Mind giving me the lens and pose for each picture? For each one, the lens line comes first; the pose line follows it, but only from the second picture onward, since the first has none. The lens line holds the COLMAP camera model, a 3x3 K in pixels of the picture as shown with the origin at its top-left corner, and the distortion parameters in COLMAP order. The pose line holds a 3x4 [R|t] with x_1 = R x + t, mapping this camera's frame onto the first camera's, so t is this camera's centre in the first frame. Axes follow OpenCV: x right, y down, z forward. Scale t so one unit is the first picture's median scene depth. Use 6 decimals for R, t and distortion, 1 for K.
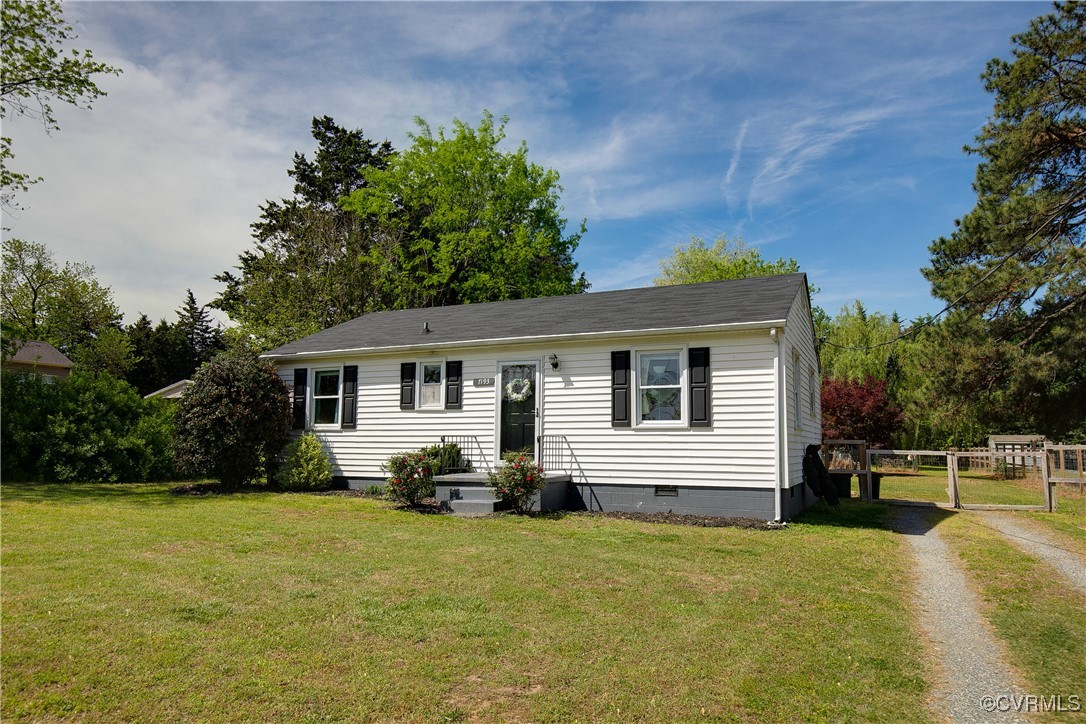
lens RADIAL K [[708.9, 0, 541.0], [0, 708.9, 376.1], [0, 0, 1]] dist [0.019327, -0.003472]
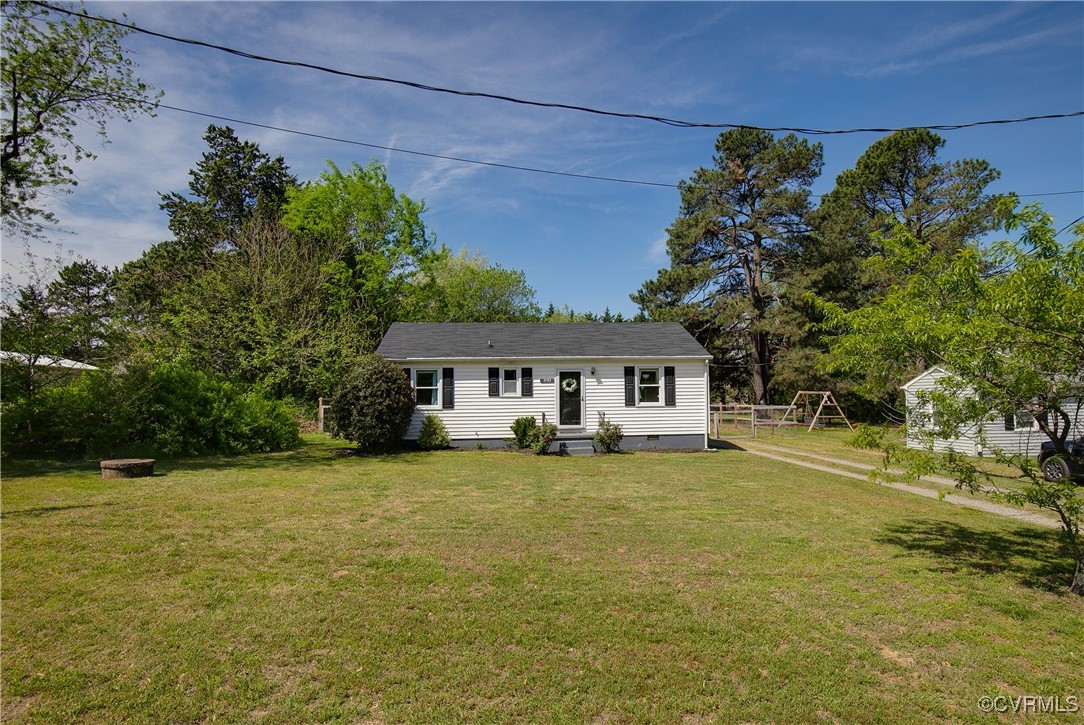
lens RADIAL K [[620.4, 0, 545.2], [0, 620.4, 375.5], [0, 0, 1]] dist [-0.002218, -0.000046]
pose [[0.860743, 0.001911, 0.509037, -0.767876], [-0.032163, 0.998199, 0.050639, -0.072316], [-0.508023, -0.059959, 0.859254, -0.265546]]
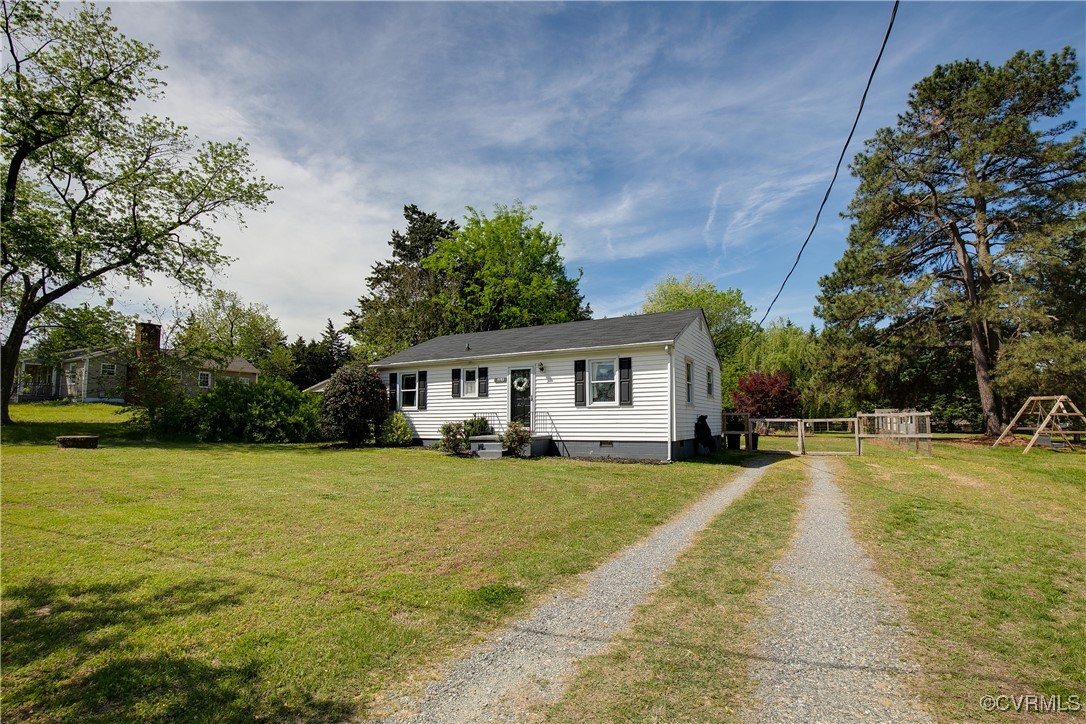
lens RADIAL K [[504.7, 0, 552.0], [0, 504.7, 391.7], [0, 0, 1]] dist [-0.015955, 0.000052]
pose [[0.998772, -0.014121, -0.047486, 0.084054], [0.015931, 0.999153, 0.037951, -0.006143], [0.046910, -0.038660, 0.998151, -0.146551]]
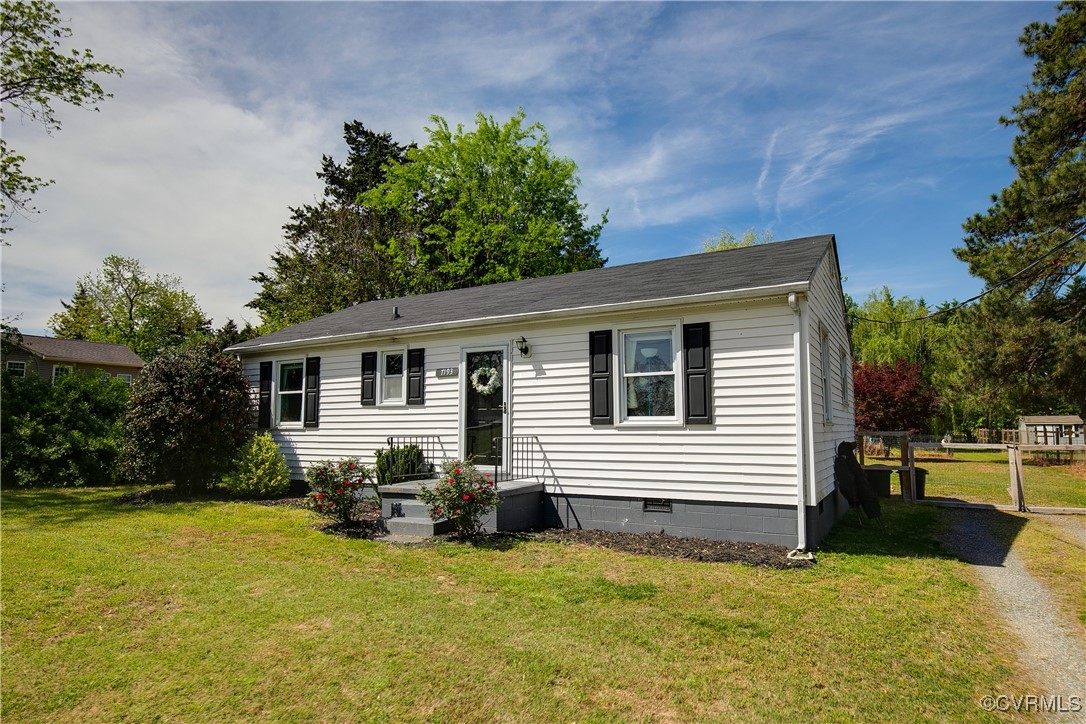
lens RADIAL K [[621.5, 0, 546.2], [0, 621.5, 375.0], [0, 0, 1]] dist [-0.002218, -0.000046]
pose [[0.996787, -0.018366, -0.077962, 0.086381], [0.019240, 0.999760, 0.010475, 0.005284], [0.077750, -0.011942, 0.996901, 0.237571]]
